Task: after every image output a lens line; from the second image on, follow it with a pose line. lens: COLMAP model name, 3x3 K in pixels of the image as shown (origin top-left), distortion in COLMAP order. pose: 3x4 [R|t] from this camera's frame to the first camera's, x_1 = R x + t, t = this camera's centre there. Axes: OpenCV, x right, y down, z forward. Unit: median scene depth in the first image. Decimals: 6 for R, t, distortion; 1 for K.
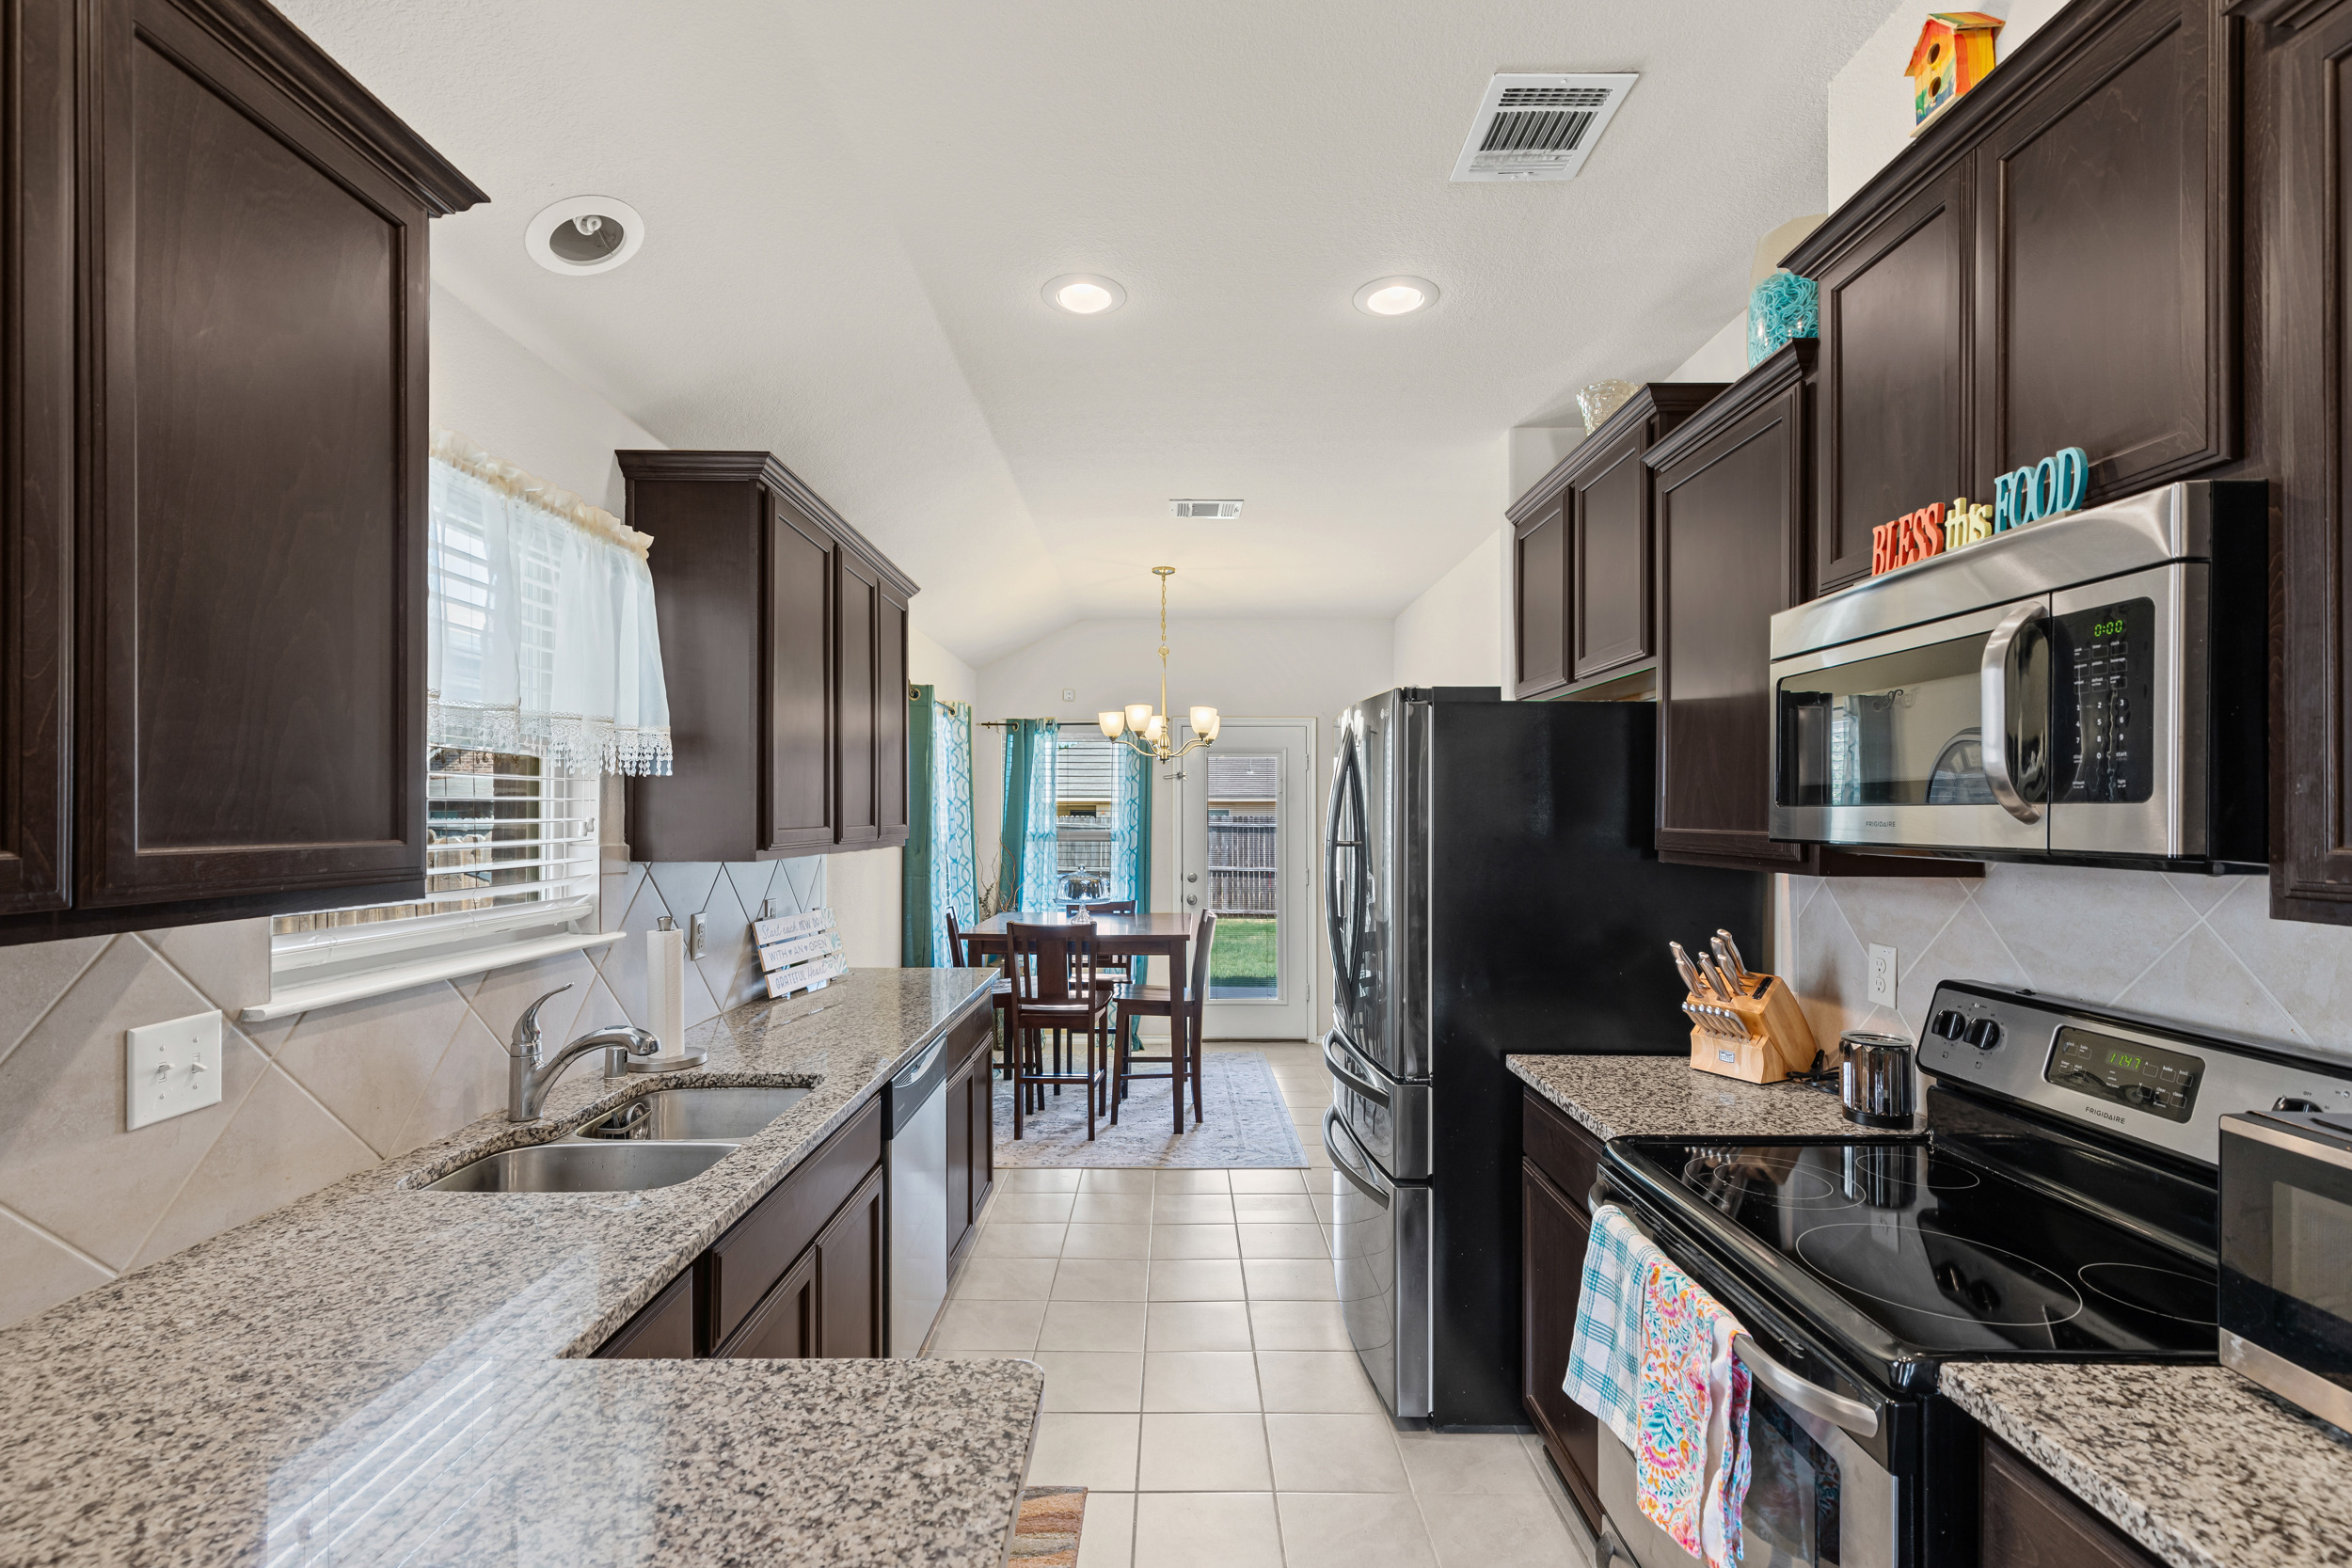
lens RADIAL K [[1076.9, 0, 1176.7], [0, 1076.9, 819.5], [0, 0, 1]] dist [0.007448, -0.000793]
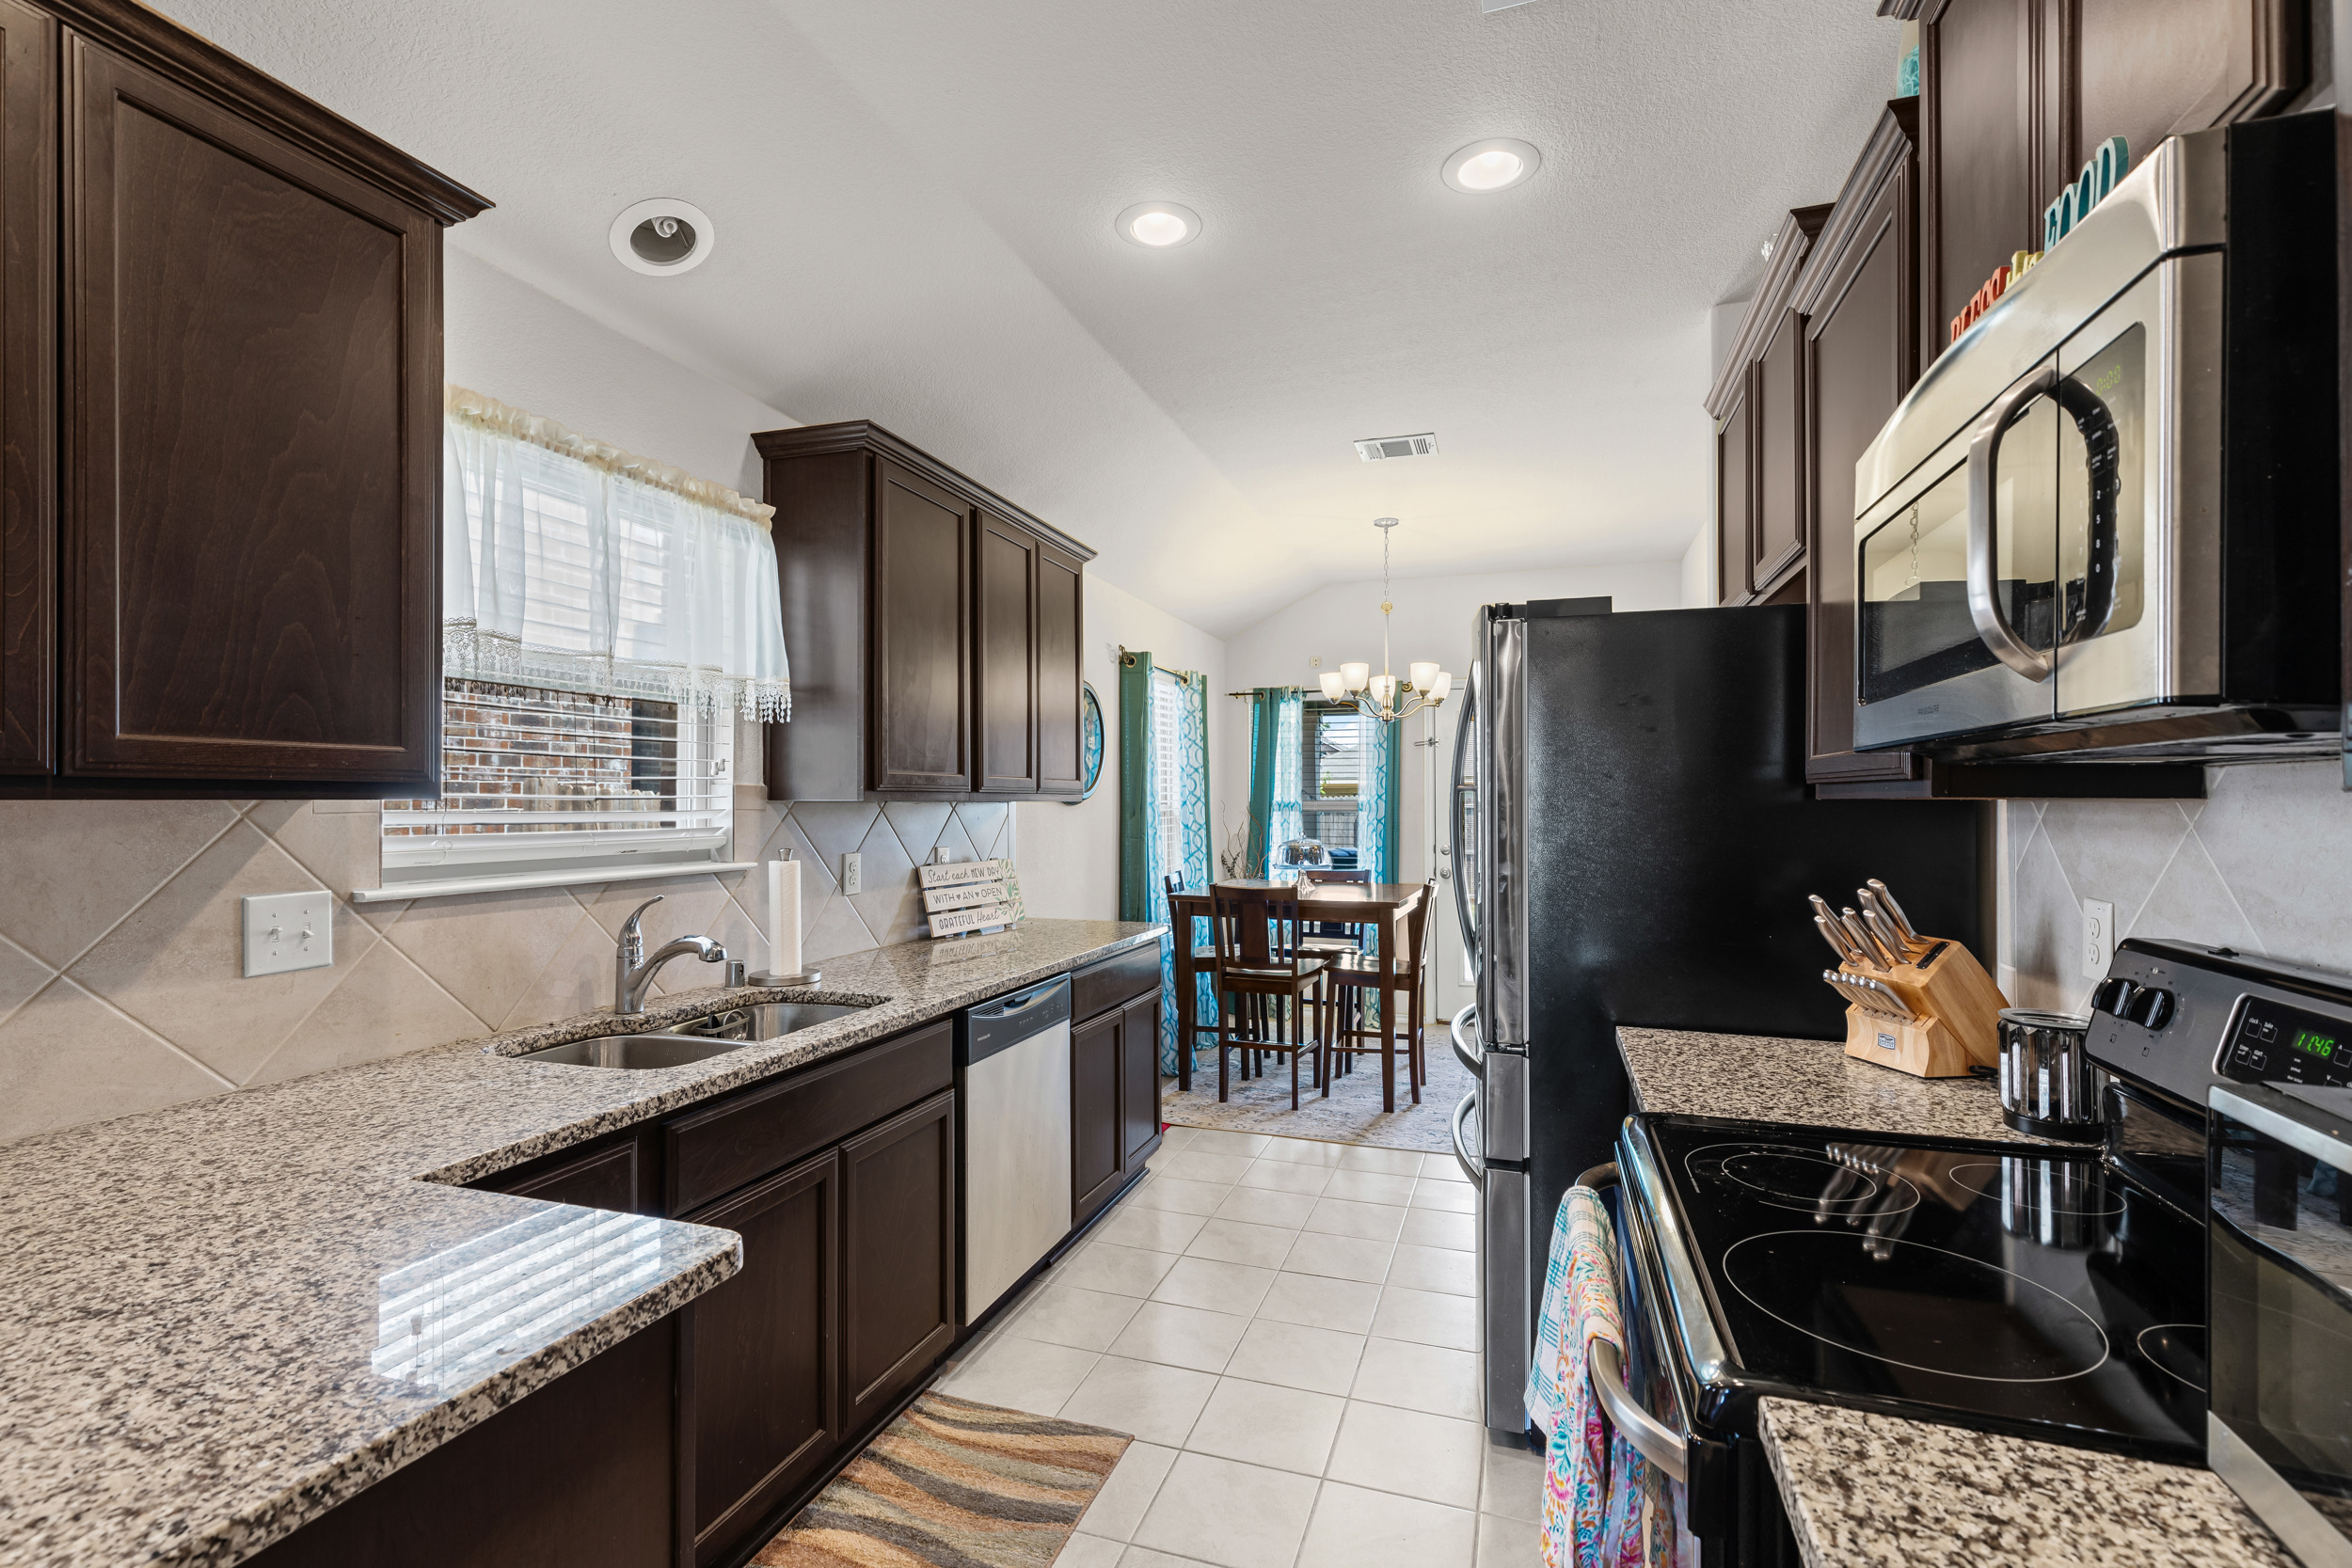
lens RADIAL K [[1076.9, 0, 1159.9], [0, 1076.9, 800.5], [0, 0, 1]] dist [0.007448, -0.000793]
pose [[0.945807, -0.001001, -0.324728, 0.288695], [-0.000386, 0.999991, -0.004208, 0.051851], [0.324729, 0.004105, 0.945798, 0.087478]]
